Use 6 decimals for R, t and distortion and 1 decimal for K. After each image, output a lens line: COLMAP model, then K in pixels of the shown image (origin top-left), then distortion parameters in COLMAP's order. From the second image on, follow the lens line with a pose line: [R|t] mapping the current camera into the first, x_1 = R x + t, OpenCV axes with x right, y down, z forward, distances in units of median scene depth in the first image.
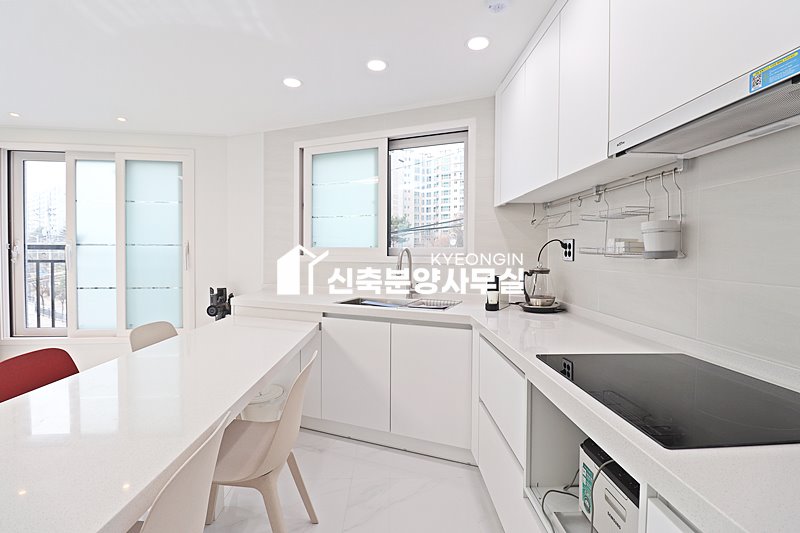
lens RADIAL K [[371.4, 0, 401.7], [0, 371.4, 261.1], [0, 0, 1]] dist [0.002673, -0.013381]
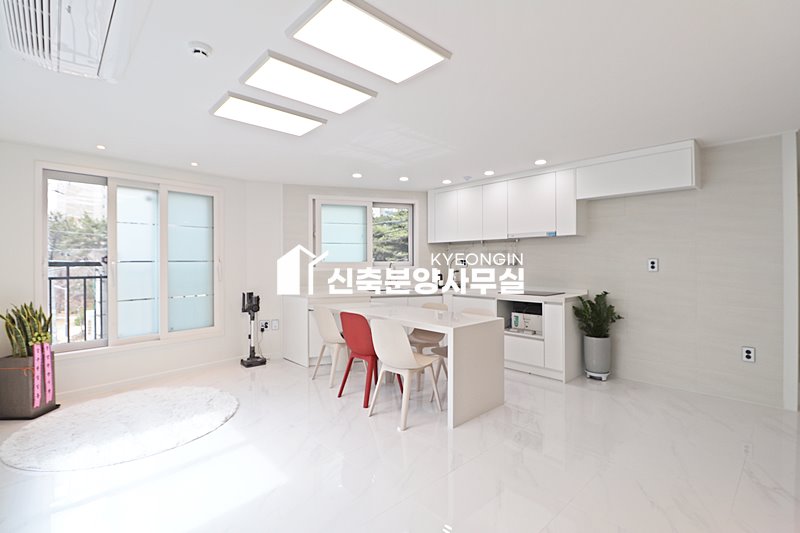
lens RADIAL K [[369.5, 0, 402.1], [0, 369.5, 262.2], [0, 0, 1]] dist [0.000505, -0.012798]
pose [[0.761818, -0.008929, 0.647729, -0.984503], [0.022634, 0.999661, -0.012839, -0.009282], [-0.647396, 0.024442, 0.761762, -0.412431]]
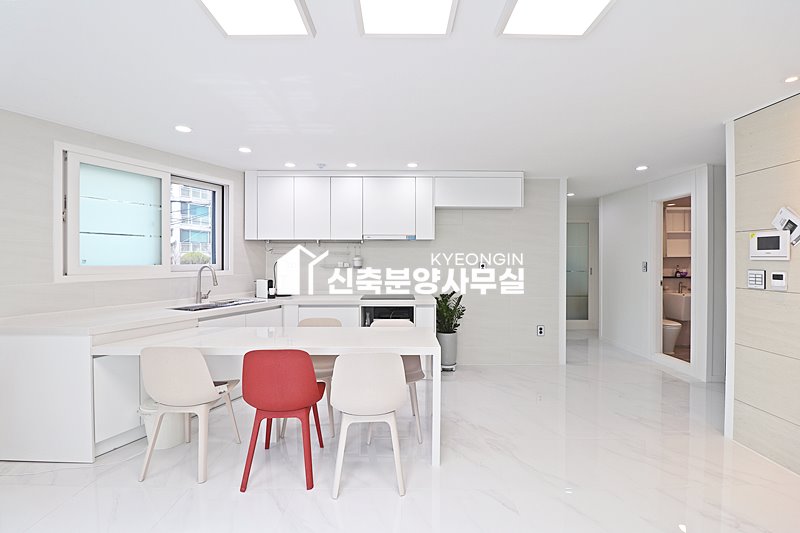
lens RADIAL K [[371.4, 0, 401.7], [0, 371.4, 261.1], [0, 0, 1]] dist [0.002673, -0.013381]
pose [[0.045744, -0.012480, 0.998875, -1.069980], [0.020799, 0.999717, 0.011538, -0.043901], [-0.998737, 0.020248, 0.045991, 0.189989]]
